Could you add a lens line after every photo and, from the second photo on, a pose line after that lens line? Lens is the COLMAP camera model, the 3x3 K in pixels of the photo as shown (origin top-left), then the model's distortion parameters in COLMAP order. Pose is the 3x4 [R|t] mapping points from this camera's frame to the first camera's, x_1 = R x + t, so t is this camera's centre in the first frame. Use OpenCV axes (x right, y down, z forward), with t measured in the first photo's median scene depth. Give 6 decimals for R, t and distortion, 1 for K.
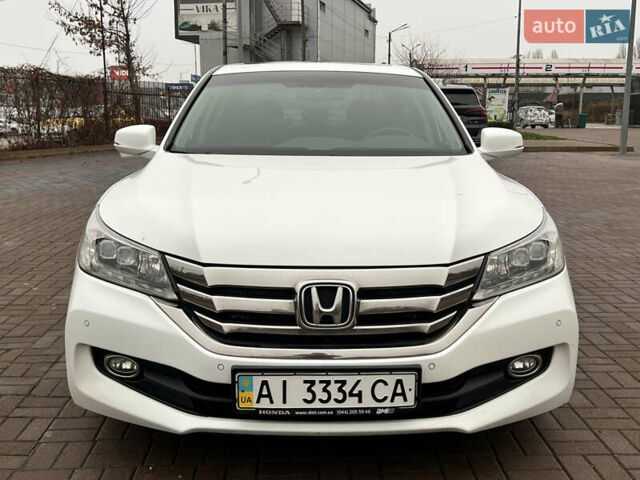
lens RADIAL K [[732.1, 0, 332.5], [0, 732.1, 242.2], [0, 0, 1]] dist [0.132844, -0.329200]
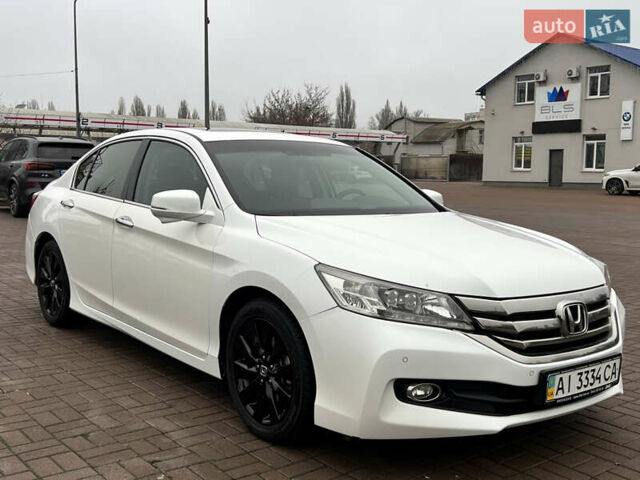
lens RADIAL K [[732.1, 0, 332.5], [0, 732.1, 242.2], [0, 0, 1]] dist [0.132844, -0.329200]
pose [[0.807392, -0.050044, 0.587890, -1.222157], [0.090626, 0.995091, -0.039756, -0.047178], [-0.583014, 0.085376, 0.807964, 0.103789]]
